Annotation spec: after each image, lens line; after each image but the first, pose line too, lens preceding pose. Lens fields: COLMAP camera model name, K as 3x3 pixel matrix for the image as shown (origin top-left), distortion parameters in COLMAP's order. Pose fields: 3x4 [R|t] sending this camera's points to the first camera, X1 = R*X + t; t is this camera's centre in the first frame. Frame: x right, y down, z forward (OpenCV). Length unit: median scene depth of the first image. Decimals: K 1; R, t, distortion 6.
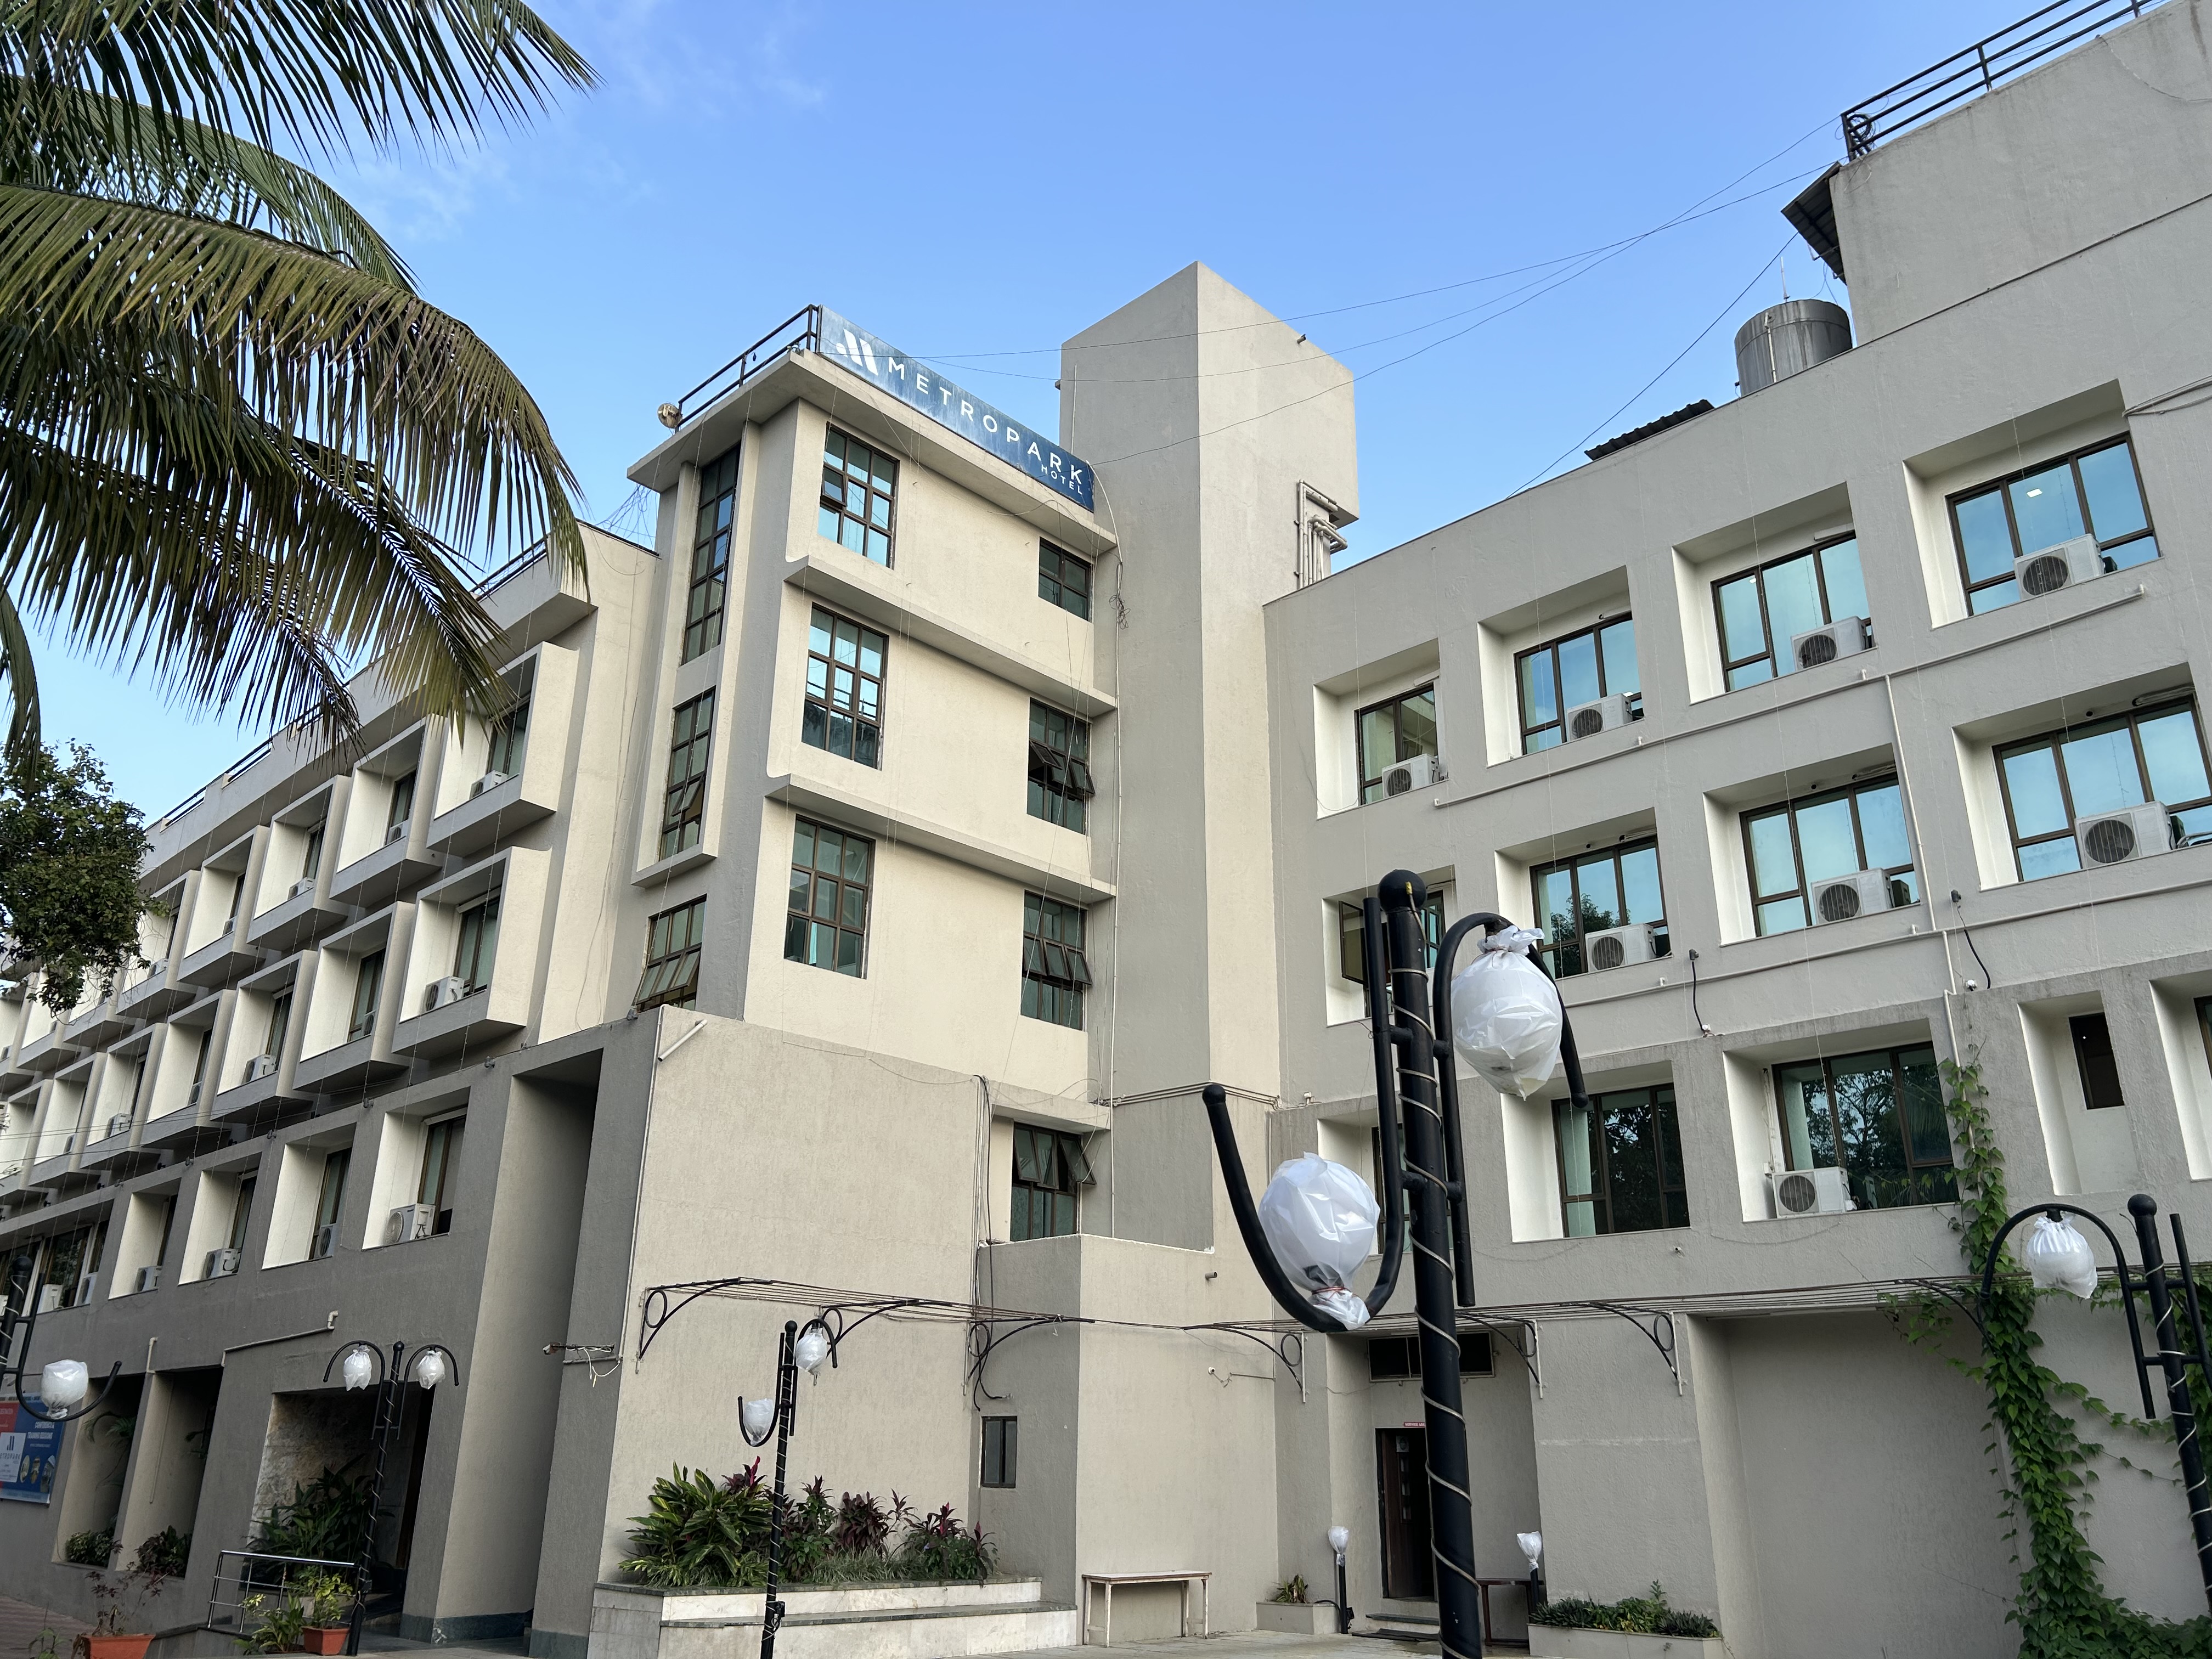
lens RADIAL K [[1660.4, 0, 1090.5], [0, 1660.4, 844.3], [0, 0, 1]] dist [0.062204, -0.066651]
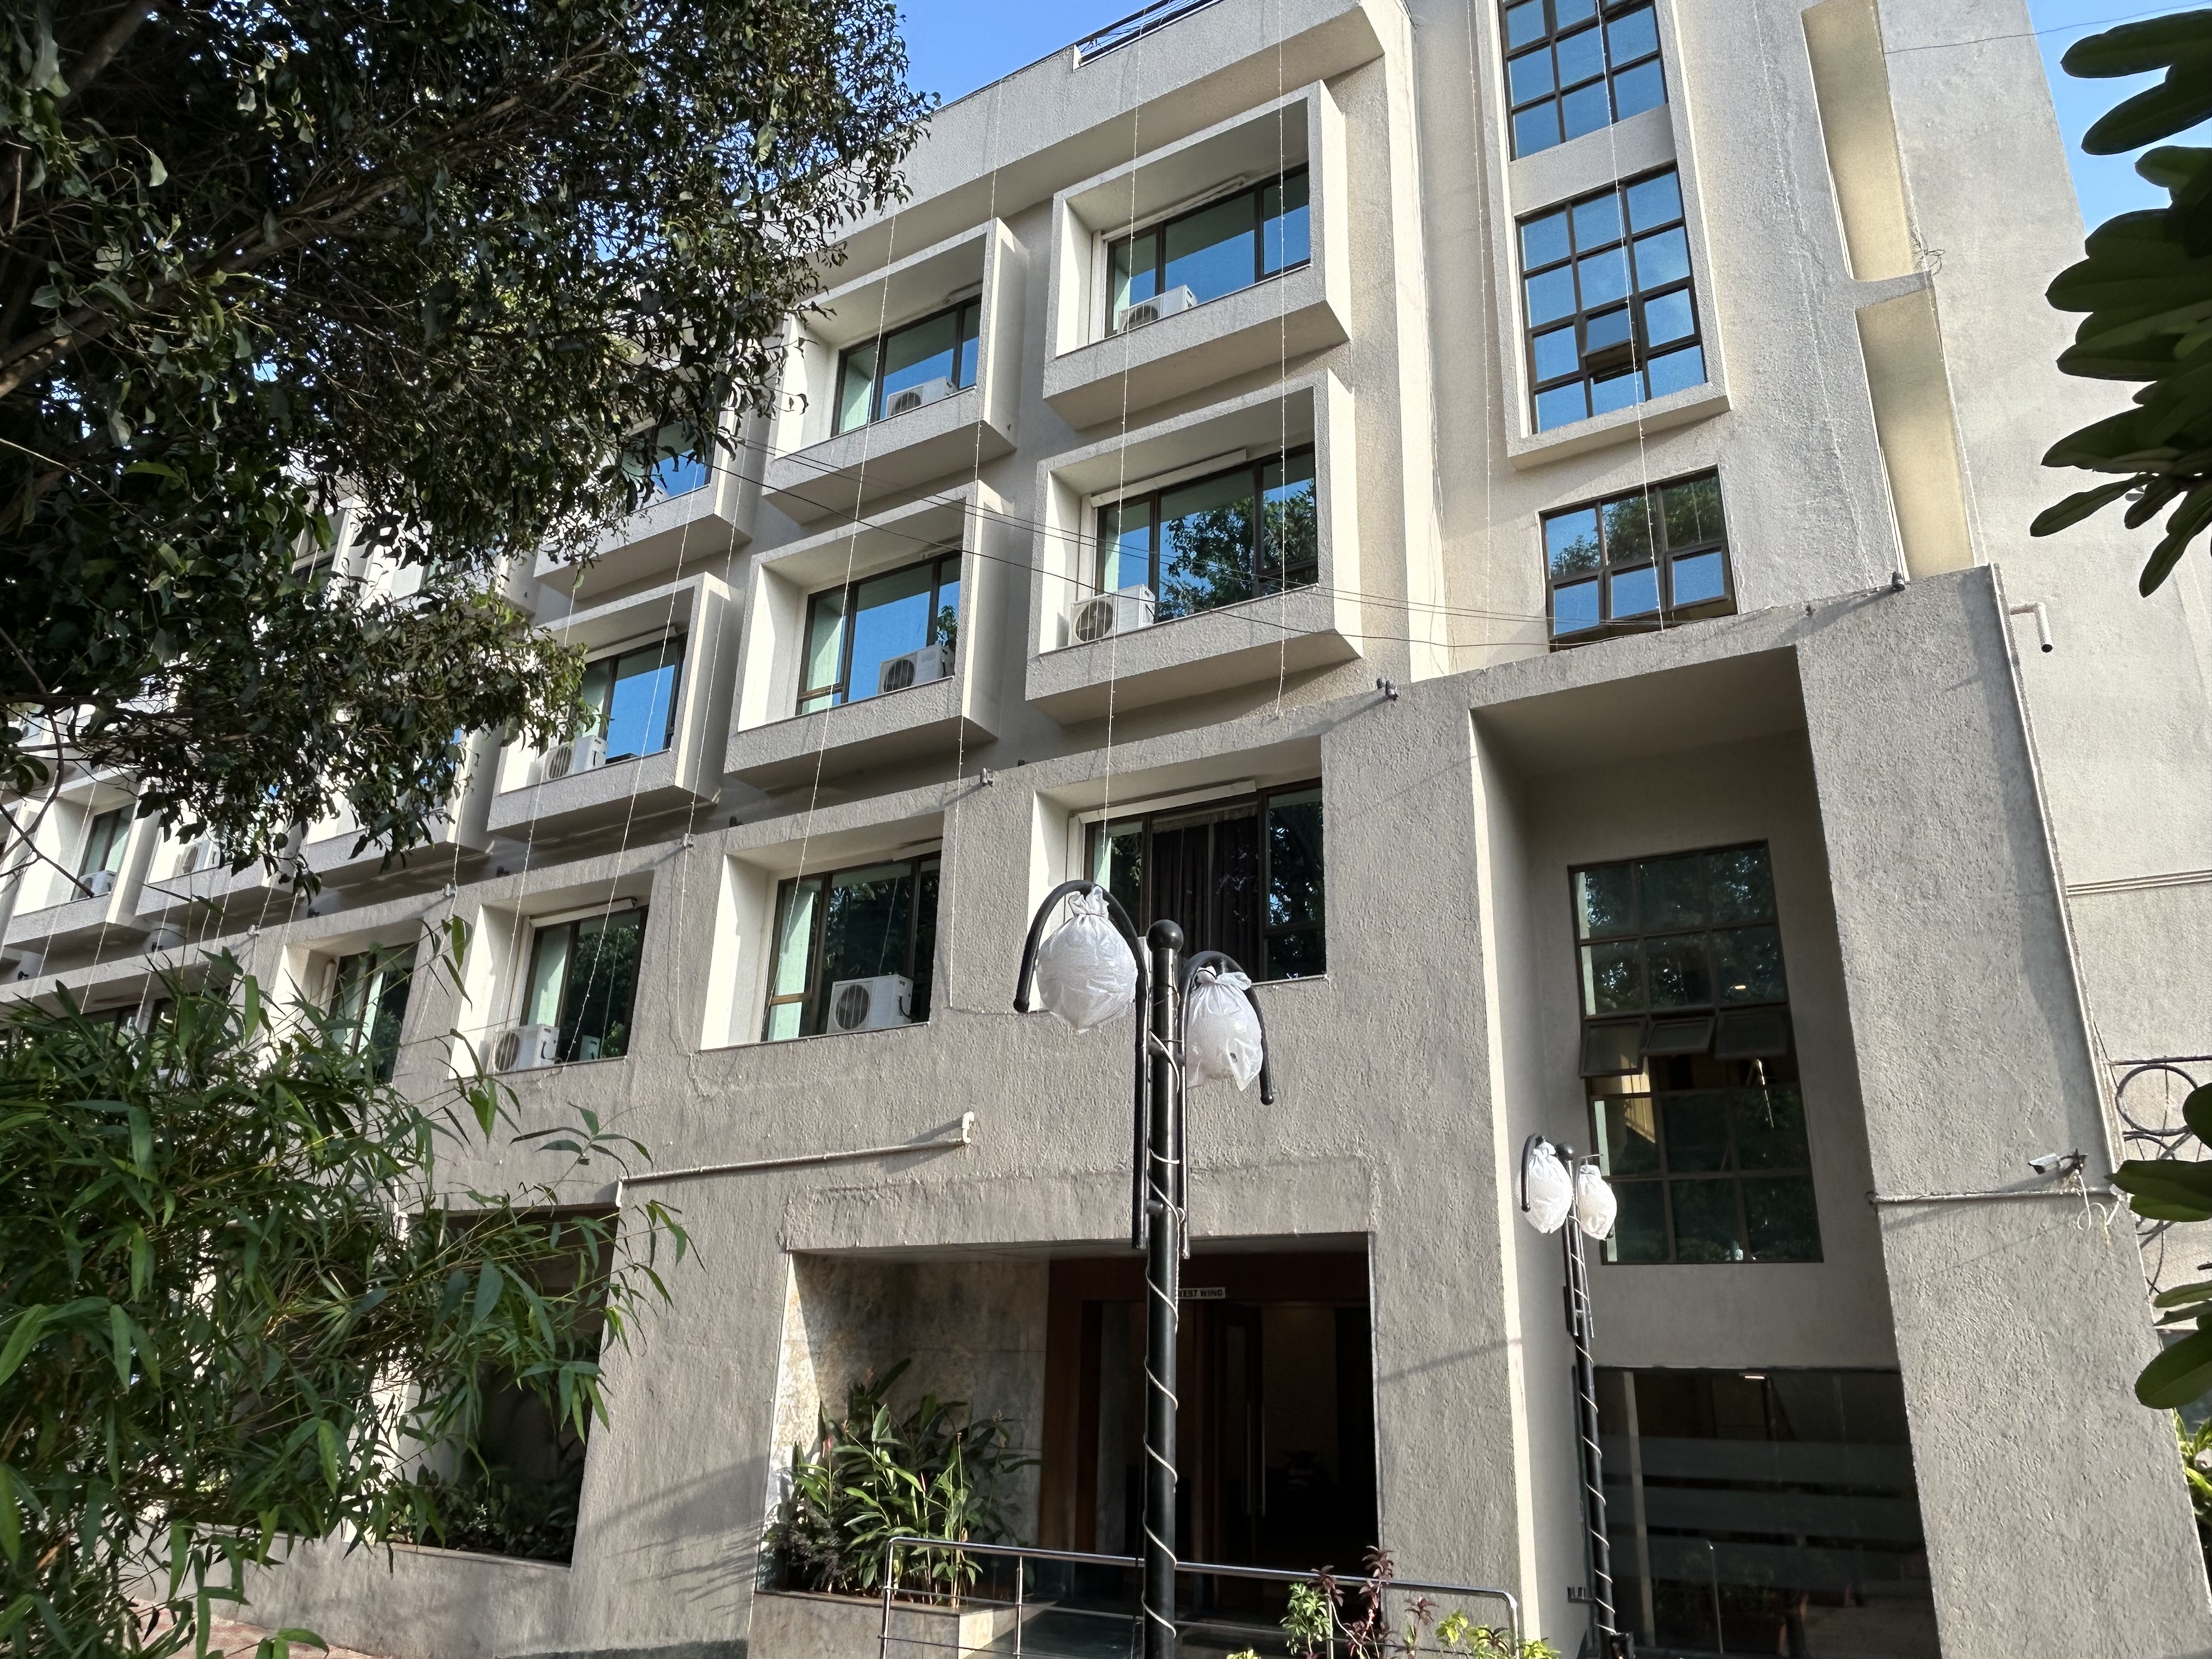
lens RADIAL K [[1525.4, 0, 1105.8], [0, 1525.4, 831.4], [0, 0, 1]] dist [-0.001748, -0.001866]
pose [[0.969406, 0.102518, 0.223029, -0.559167], [-0.102911, 0.994641, -0.009890, 0.192048], [-0.222848, -0.013365, 0.974762, 0.506075]]
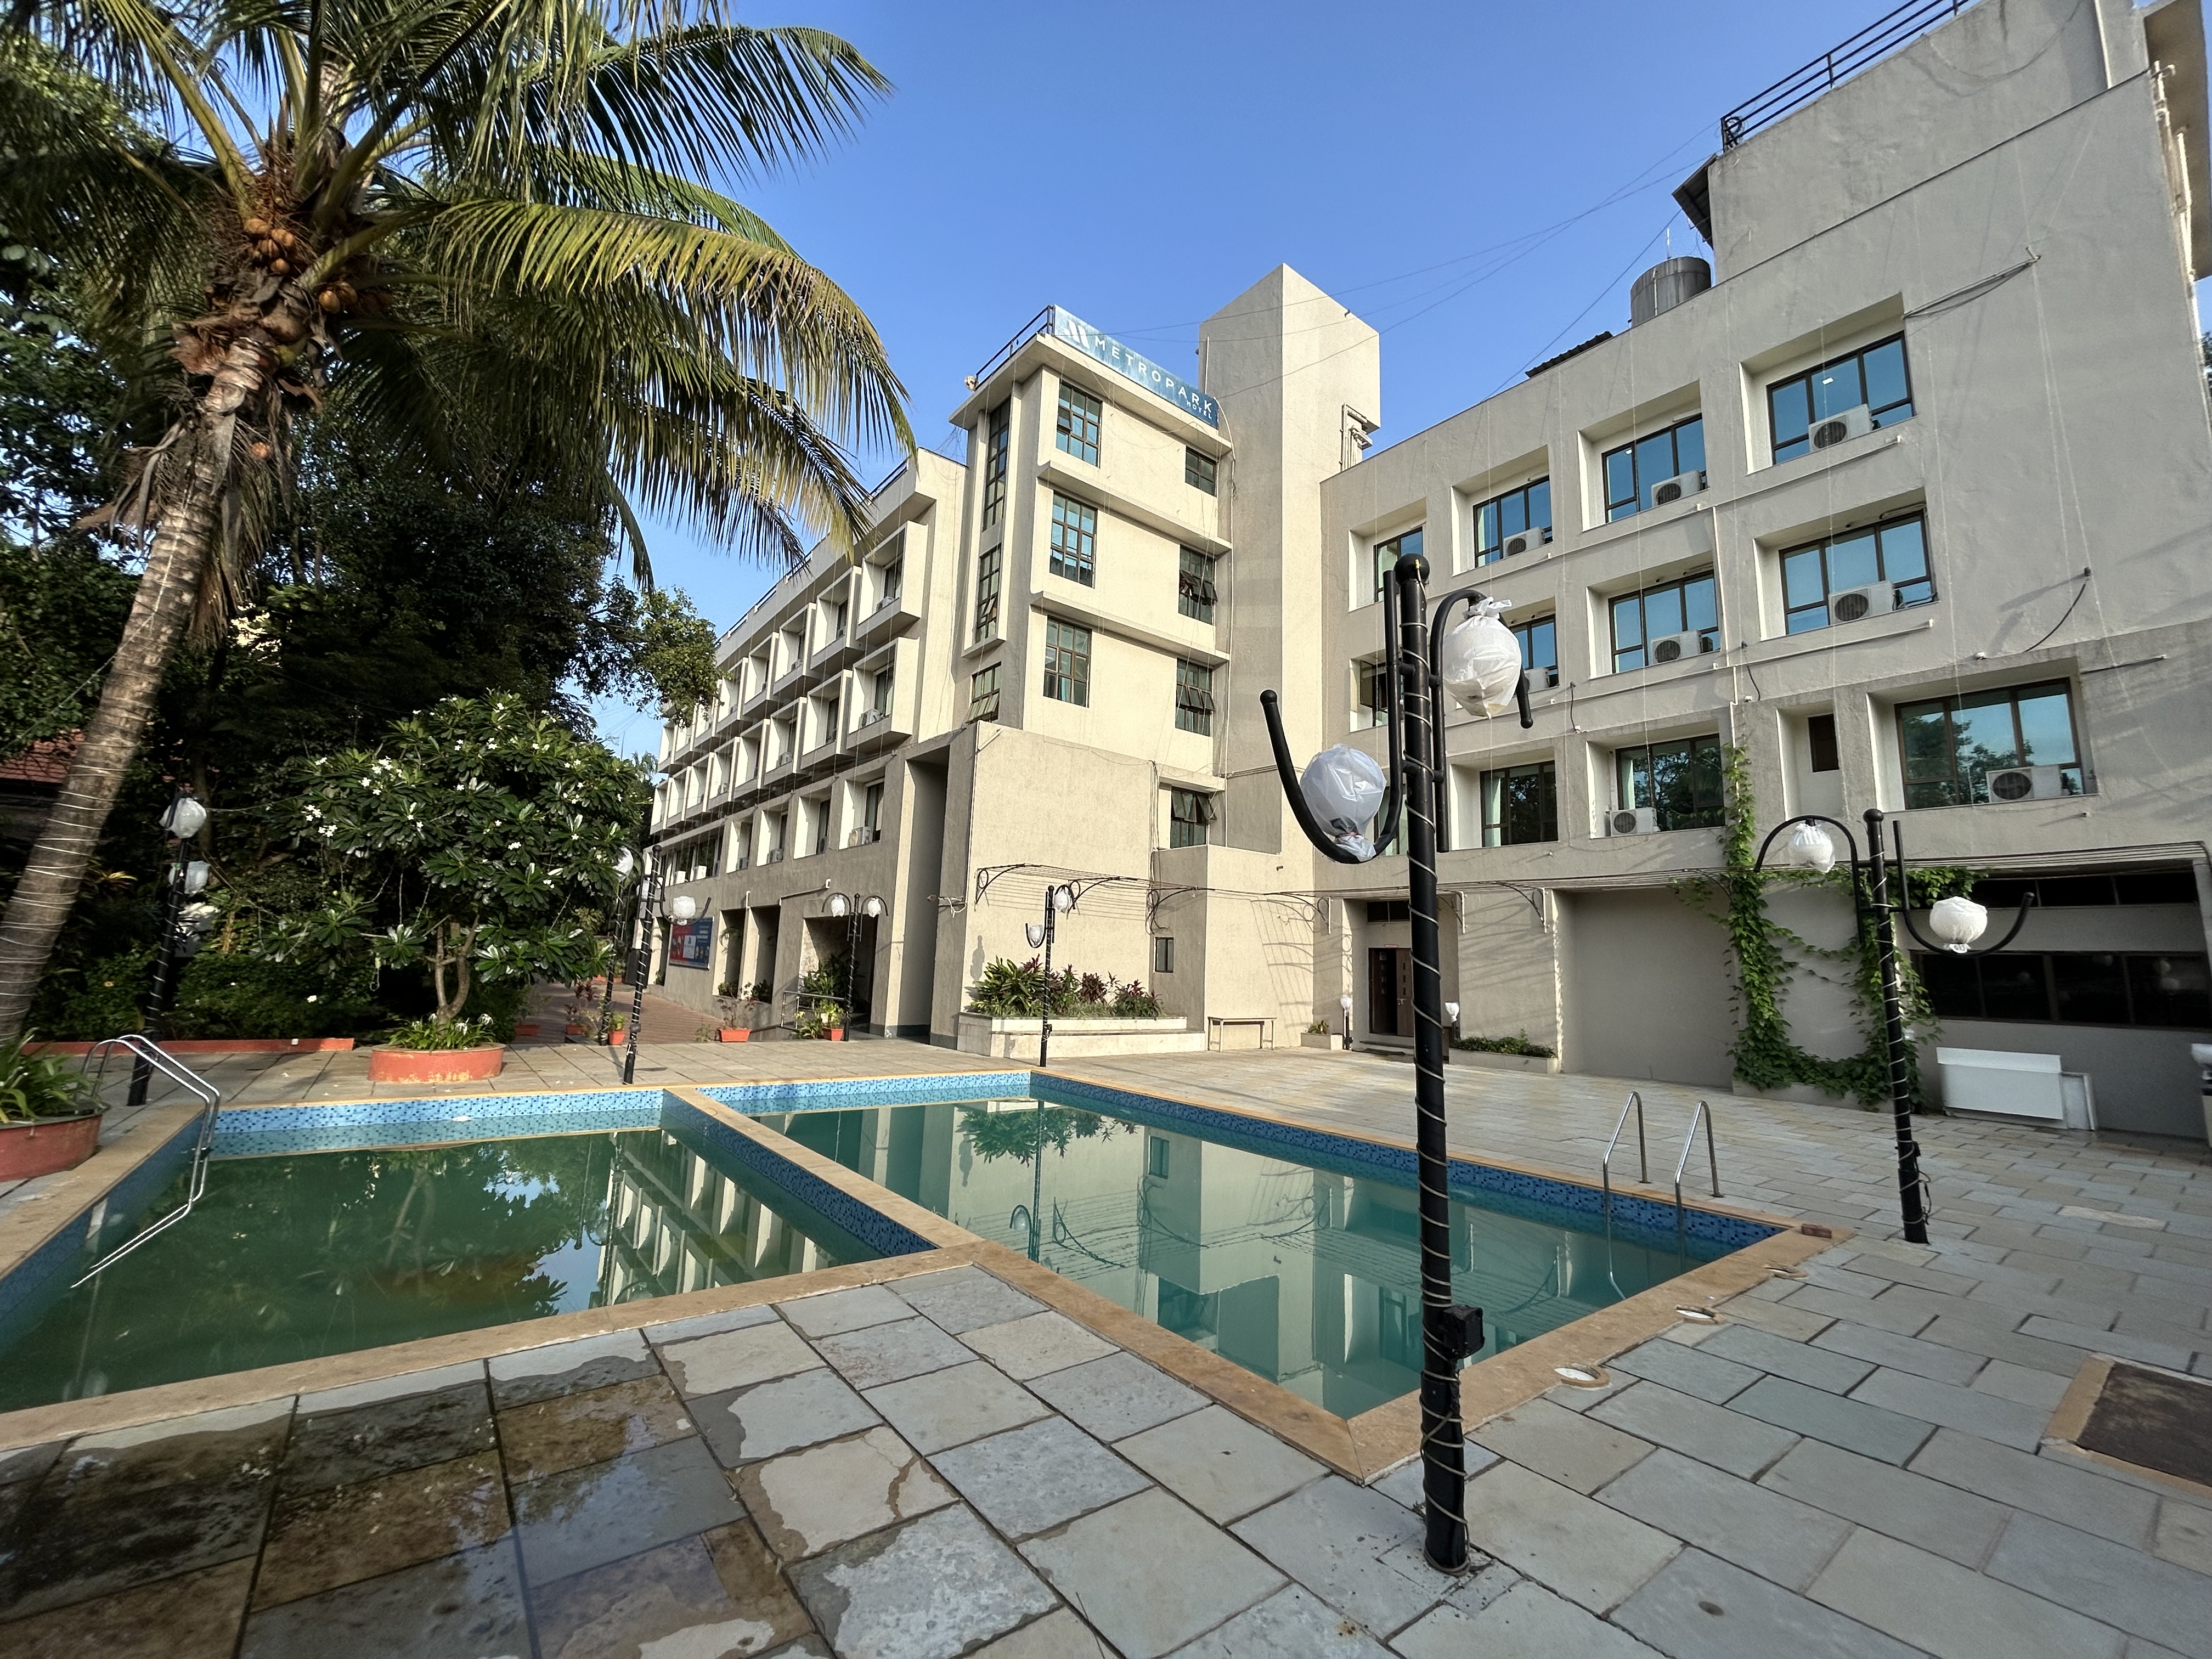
lens RADIAL K [[891.5, 0, 1107.5], [0, 891.5, 826.8], [0, 0, 1]] dist [-0.002641, 0.002854]
pose [[0.992367, 0.005123, -0.123211, 0.004780], [0.019647, 0.979806, 0.198985, 0.016238], [0.121742, -0.199887, 0.972226, 0.034939]]
